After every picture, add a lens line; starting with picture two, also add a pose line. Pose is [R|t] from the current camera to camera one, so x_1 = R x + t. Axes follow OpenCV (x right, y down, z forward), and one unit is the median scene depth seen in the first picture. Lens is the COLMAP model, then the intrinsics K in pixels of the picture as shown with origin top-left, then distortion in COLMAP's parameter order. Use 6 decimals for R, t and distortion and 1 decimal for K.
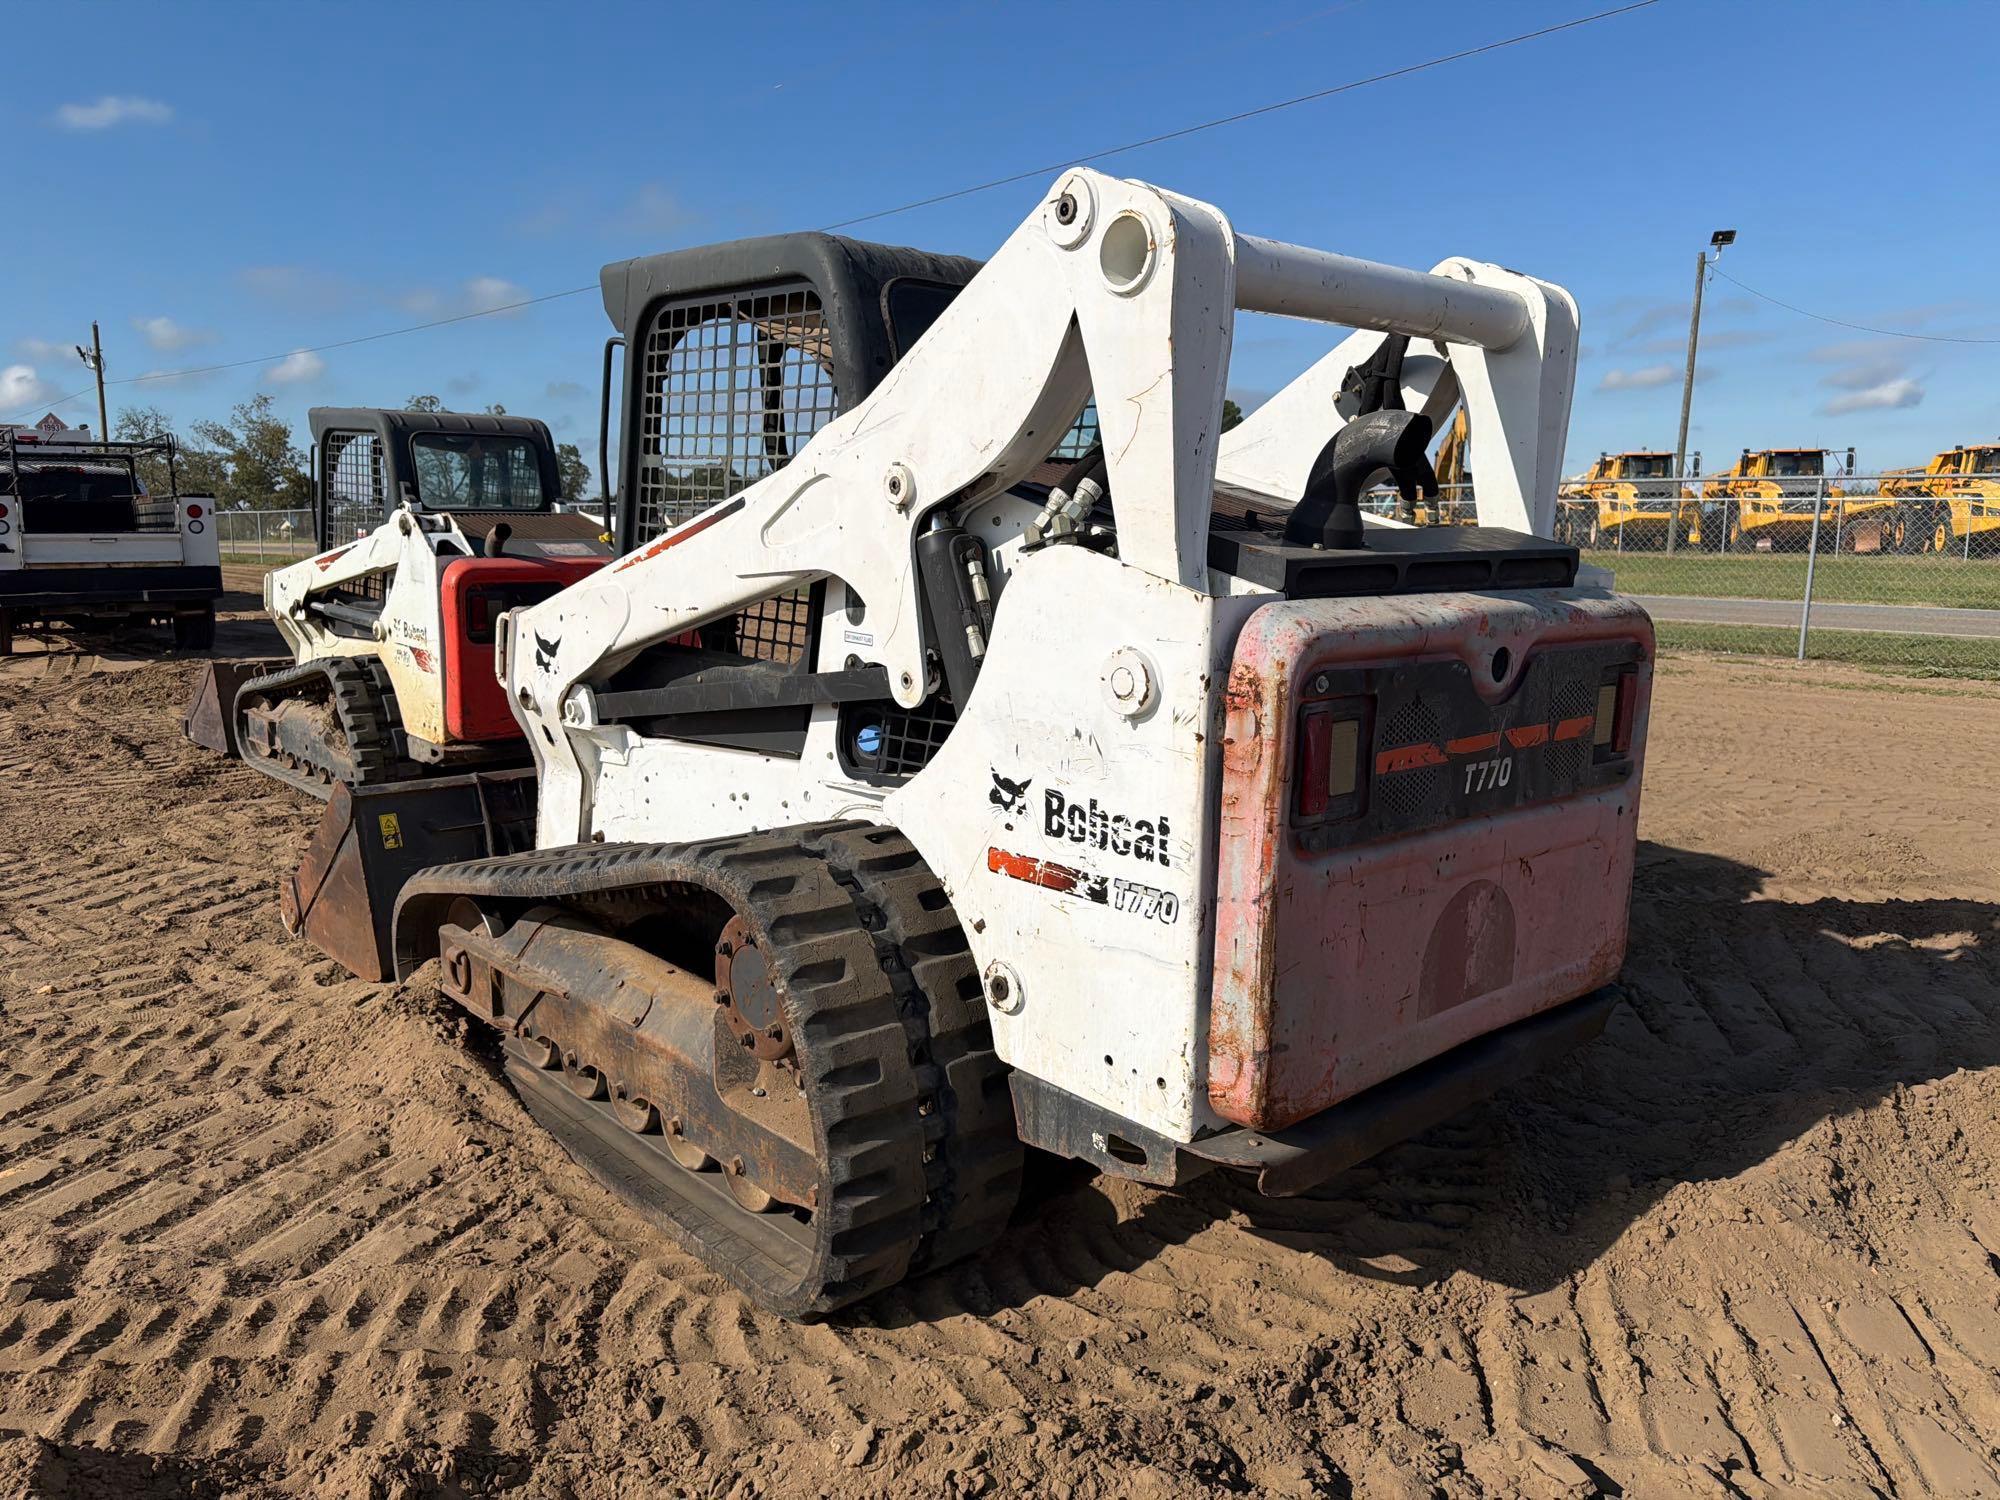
lens RADIAL K [[1411.6, 0, 996.4], [0, 1411.6, 738.4], [0, 0, 1]] dist [0.047317, -0.055315]
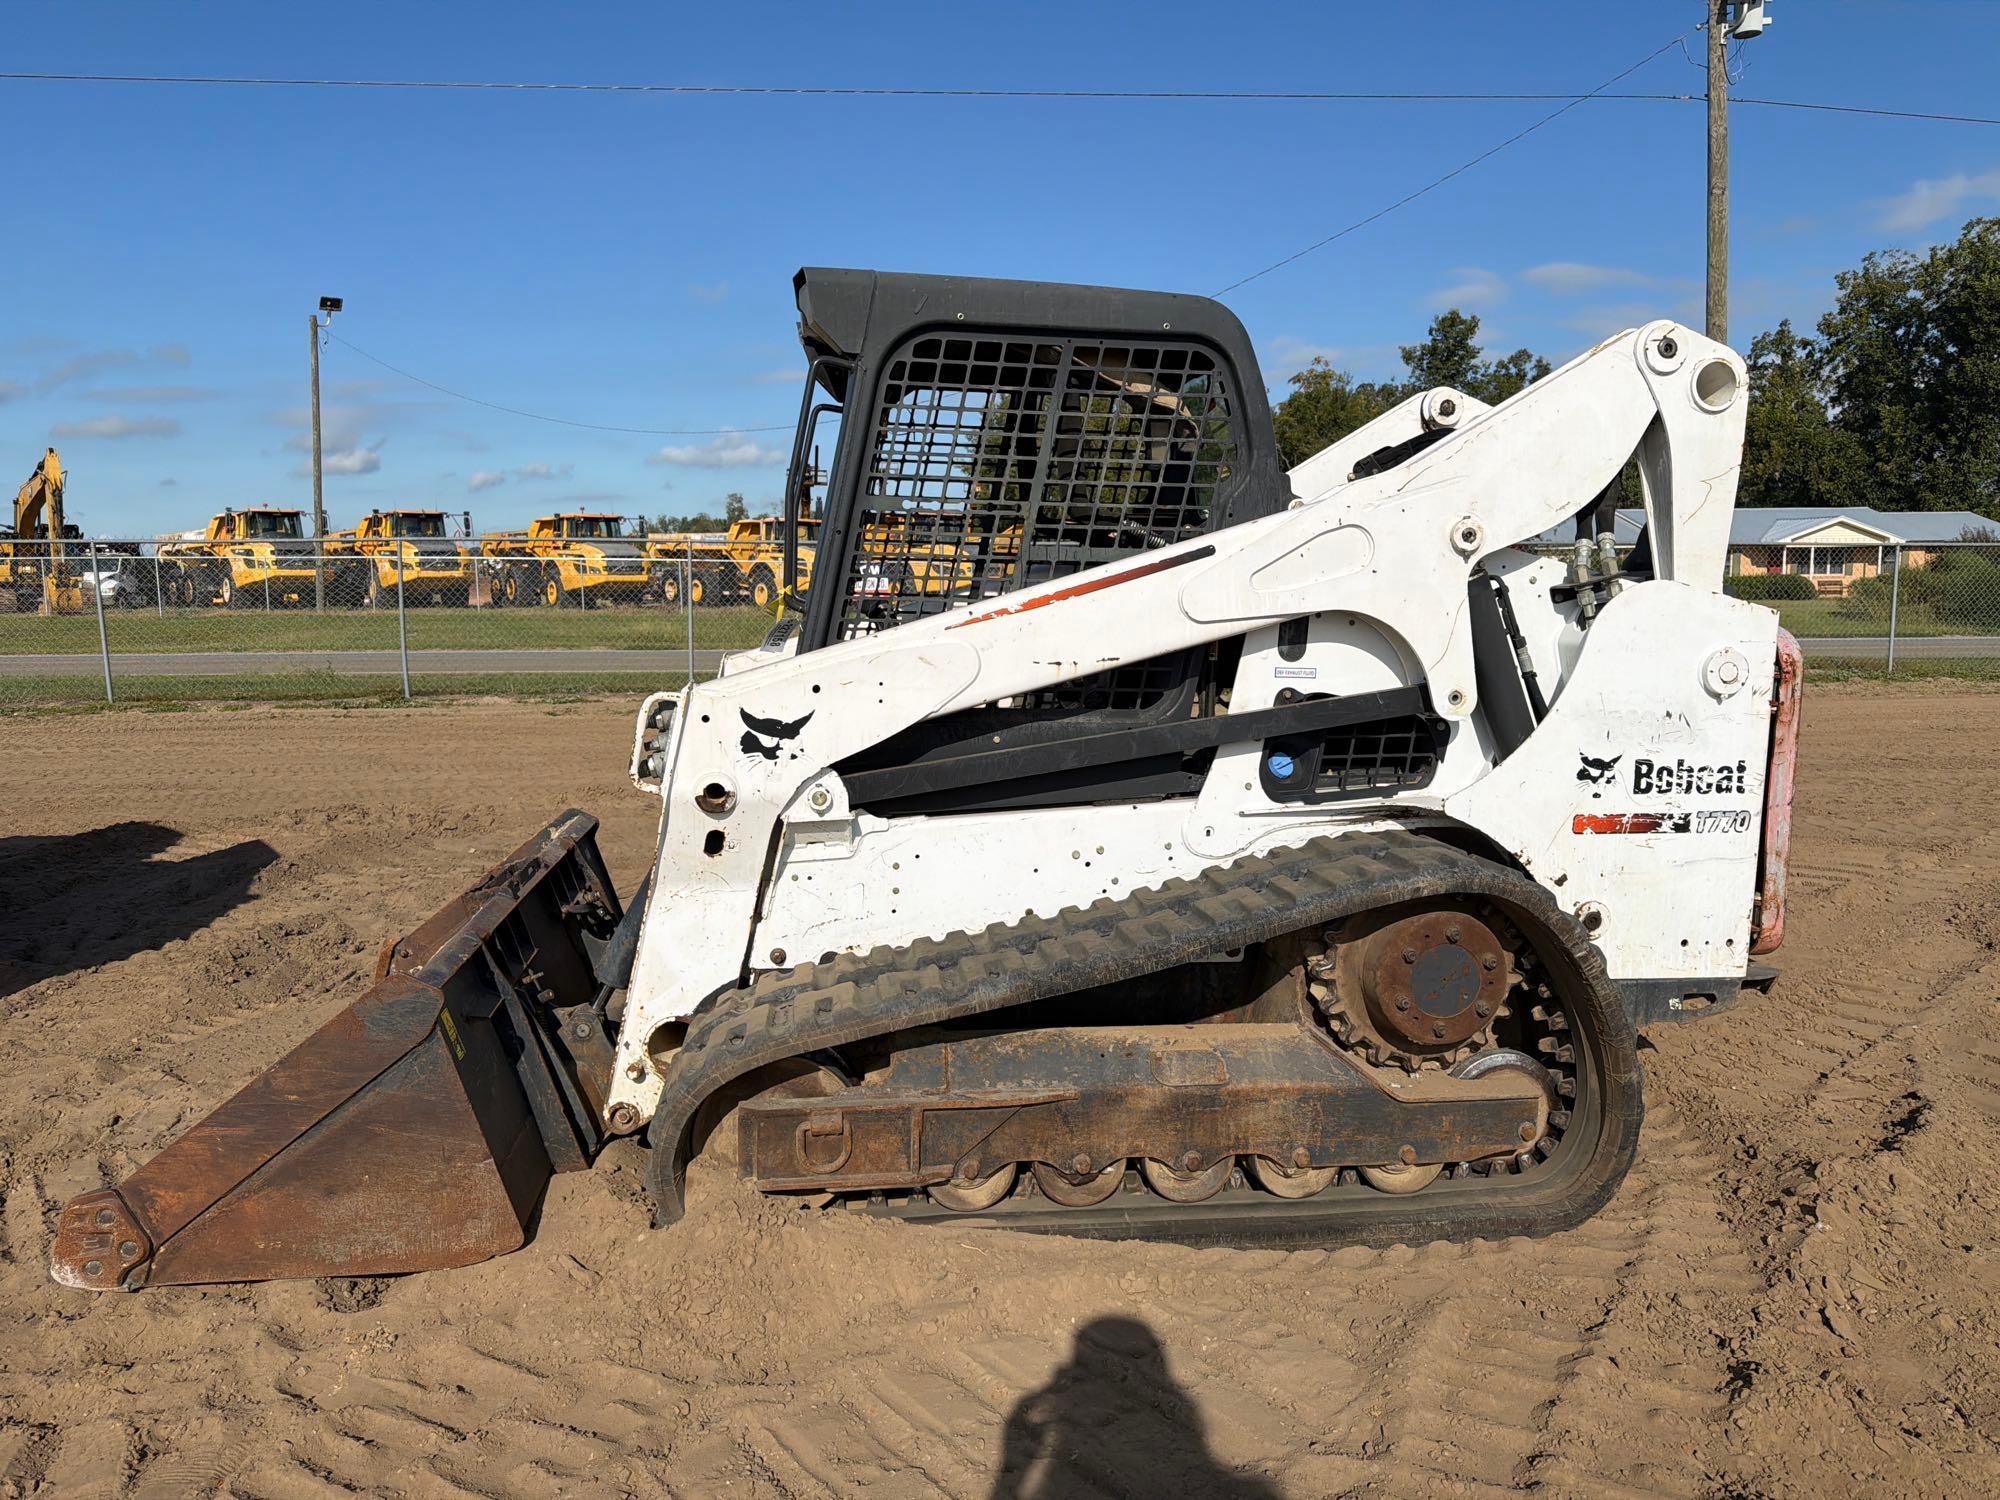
lens RADIAL K [[1411.6, 0, 1004.6], [0, 1411.6, 744.1], [0, 0, 1]] dist [0.047317, -0.055315]
pose [[0.577910, -0.101236, 0.809797, -1.380026], [0.130422, 0.990980, 0.030811, -0.097548], [-0.805612, 0.087809, 0.585901, 0.665222]]
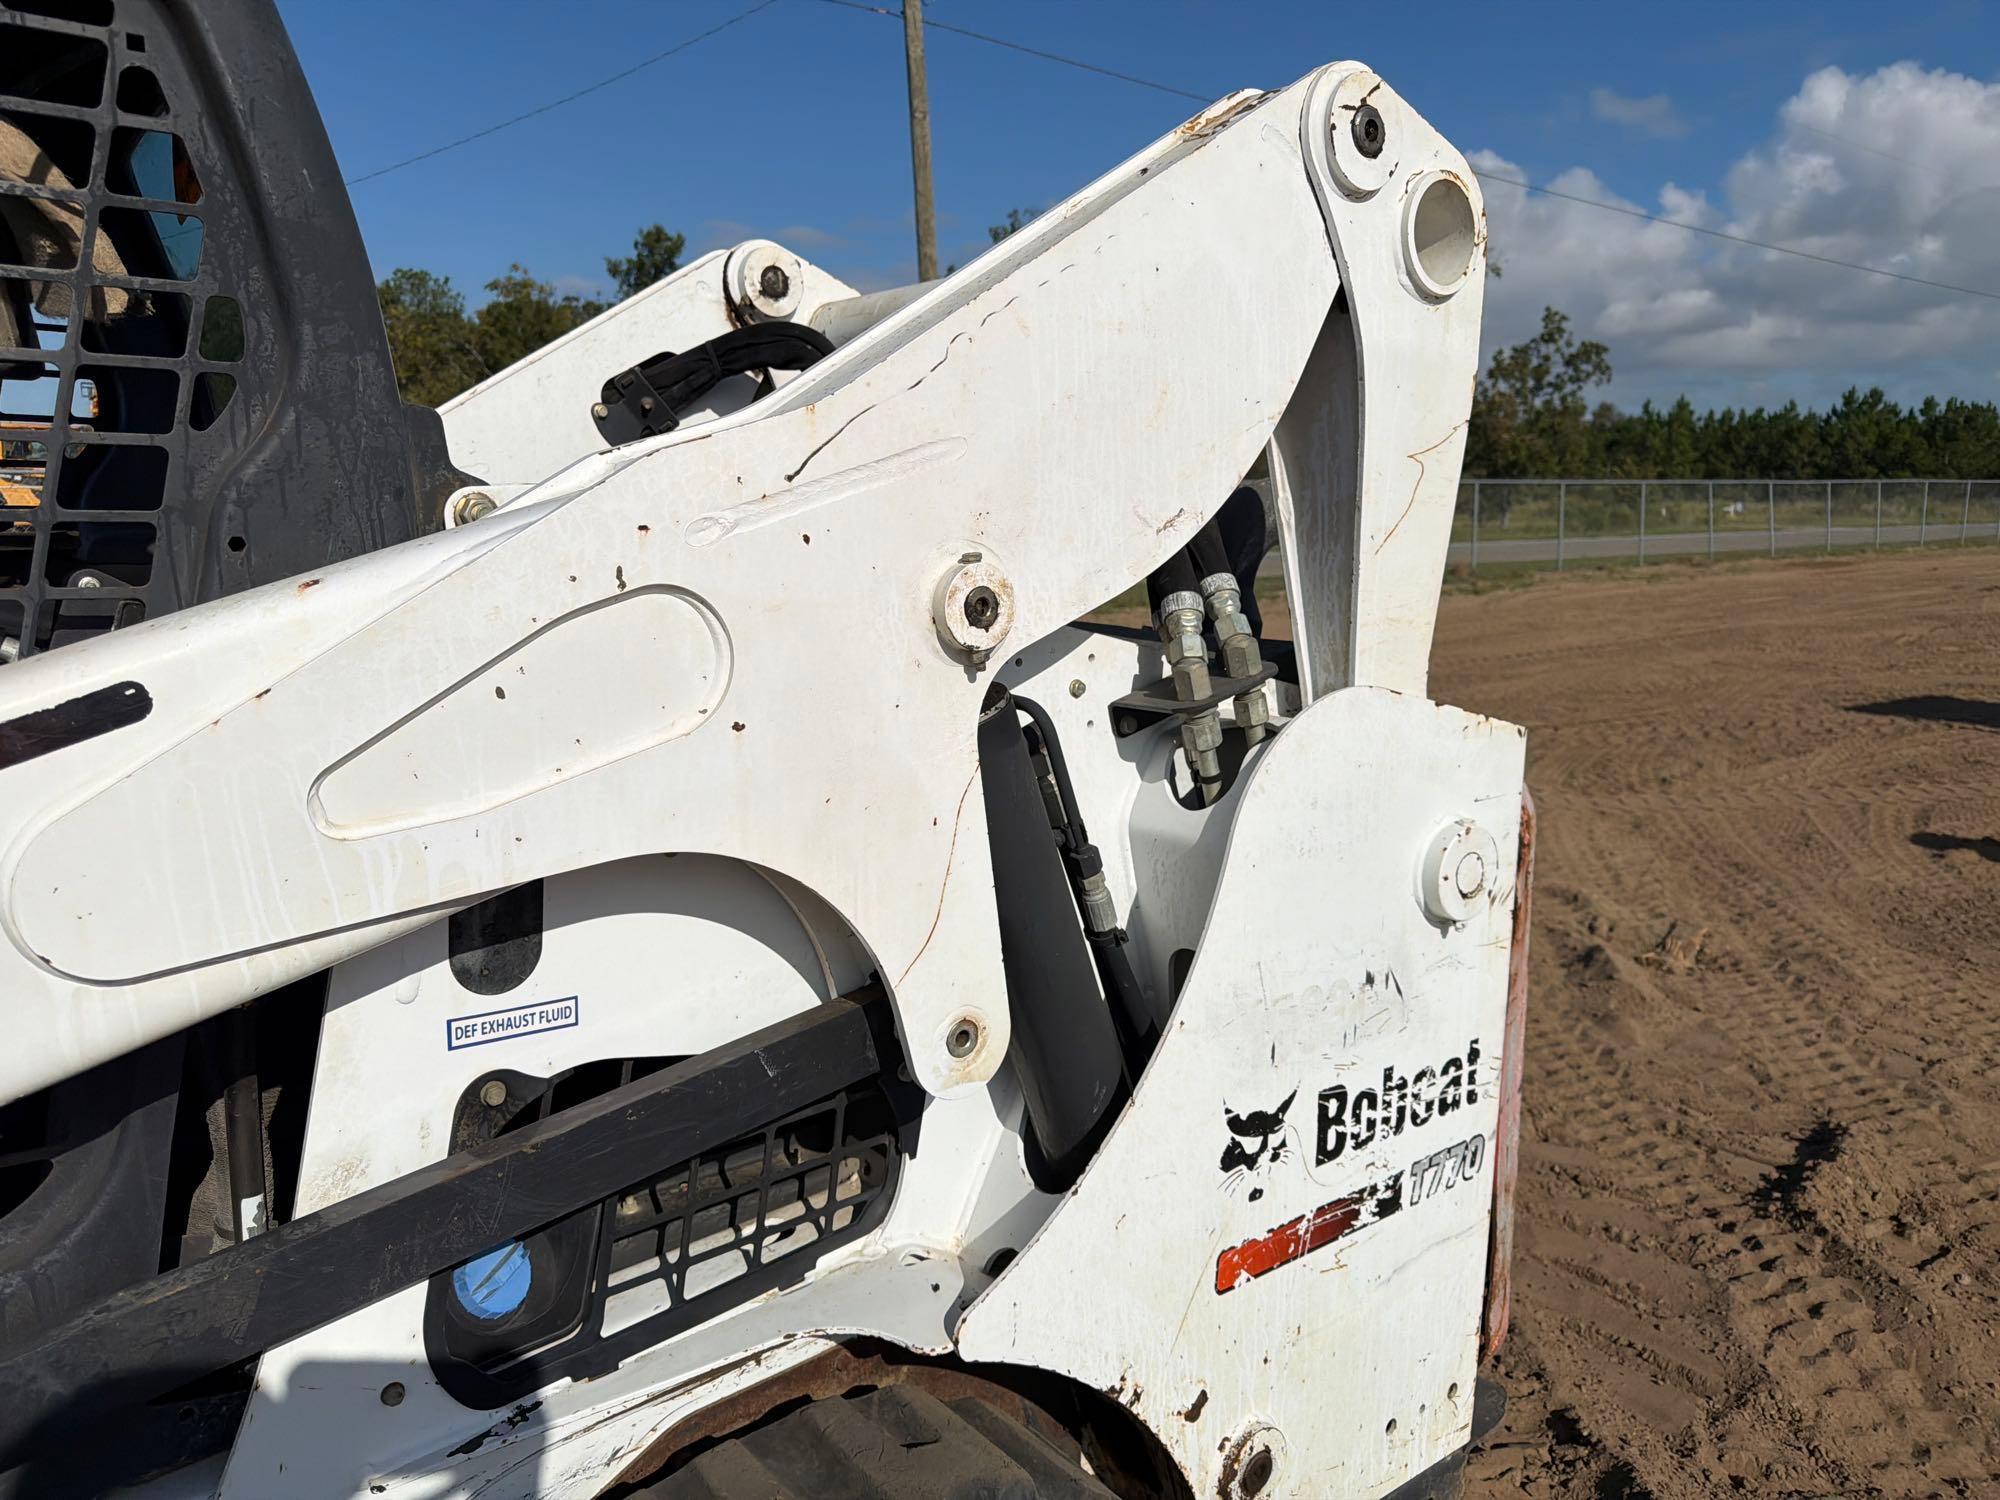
lens RADIAL K [[1411.6, 0, 970.6], [0, 1411.6, 733.1], [0, 0, 1]] dist [0.047317, -0.055315]
pose [[0.106193, -0.169400, 0.979810, -0.526836], [0.159757, 0.975487, 0.151338, -0.220331], [-0.981428, 0.140461, 0.130652, 1.013445]]
